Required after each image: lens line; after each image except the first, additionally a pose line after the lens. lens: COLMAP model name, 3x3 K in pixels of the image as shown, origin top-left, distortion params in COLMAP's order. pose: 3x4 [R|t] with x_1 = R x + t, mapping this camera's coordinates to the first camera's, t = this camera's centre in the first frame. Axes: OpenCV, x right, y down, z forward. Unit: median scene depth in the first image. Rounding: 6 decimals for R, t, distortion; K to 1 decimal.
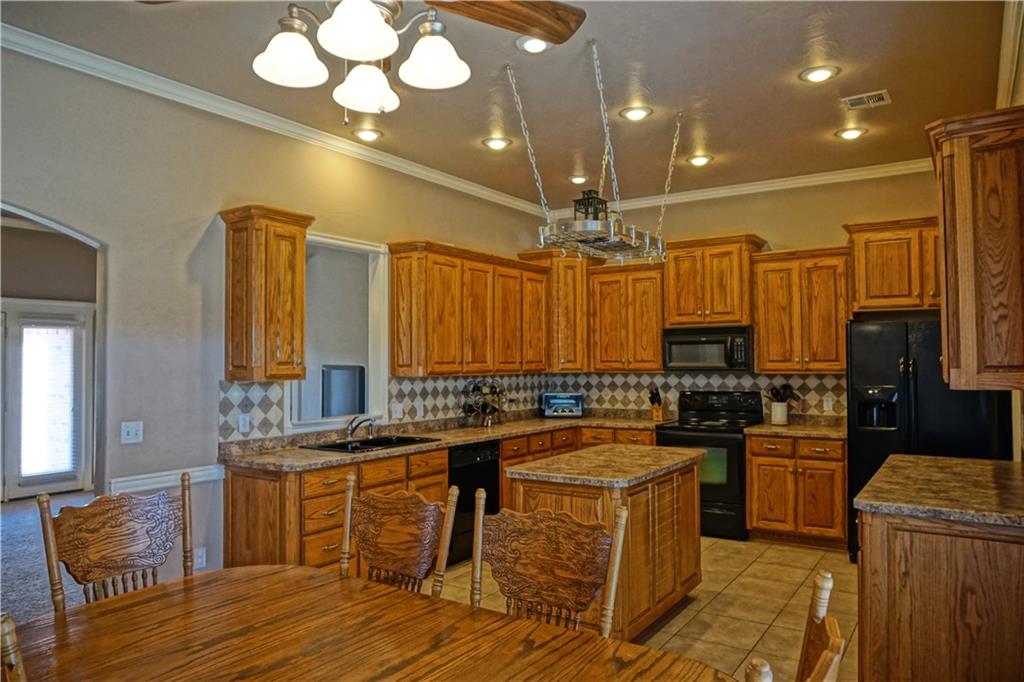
lens RADIAL K [[705.5, 0, 507.8], [0, 705.5, 340.6], [0, 0, 1]] dist [-0.048958, 0.032755]
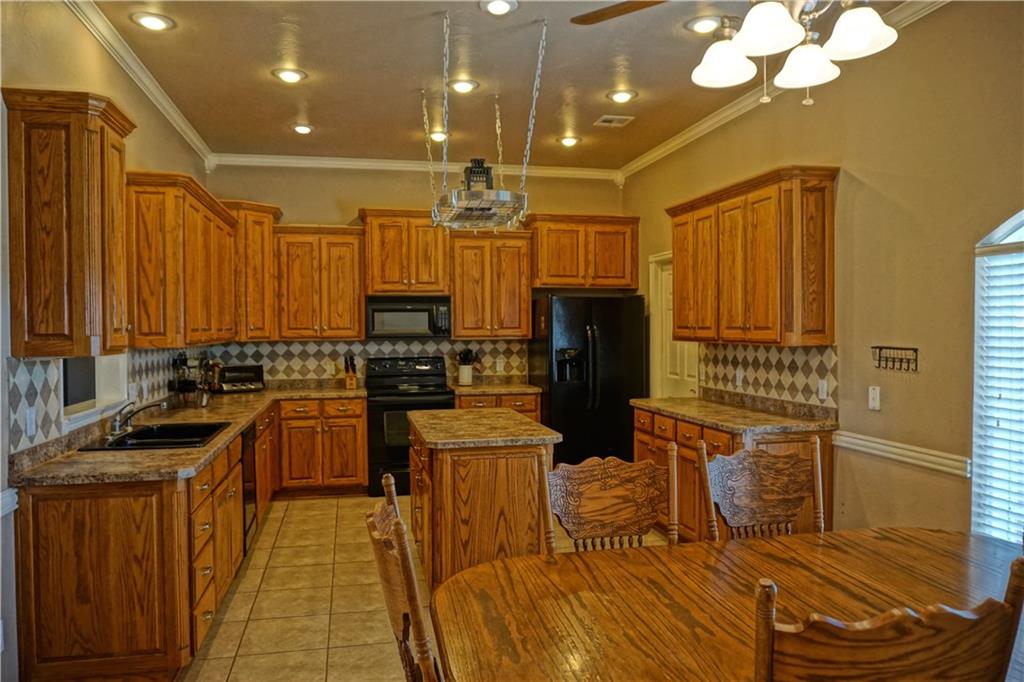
lens RADIAL K [[718.7, 0, 512.0], [0, 718.7, 341.0], [0, 0, 1]] dist [-0.045652, 0.002972]
pose [[0.690864, -0.012221, 0.722882, -0.392076], [-0.020151, 0.999143, 0.036151, 0.006575], [-0.722704, -0.039542, 0.690026, 0.160386]]
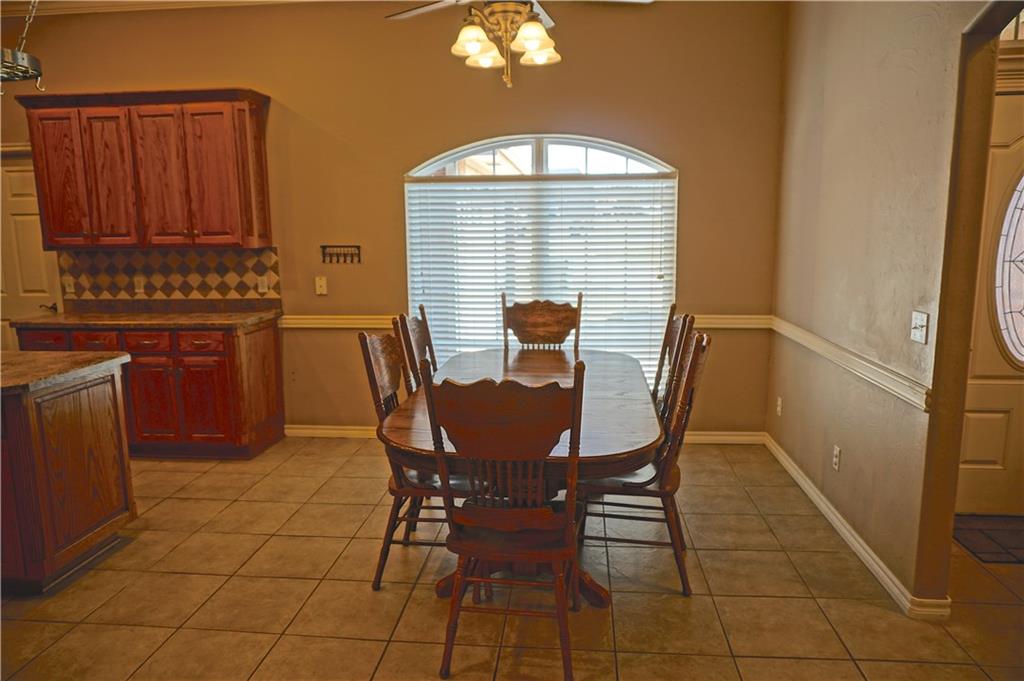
lens RADIAL K [[705.5, 0, 507.8], [0, 705.5, 340.1], [0, 0, 1]] dist [-0.048958, 0.032755]
pose [[-0.474054, -0.128584, 0.871056, -0.538647], [-0.011999, 0.990131, 0.139631, 0.019119], [-0.880414, 0.055741, -0.470919, 0.553683]]
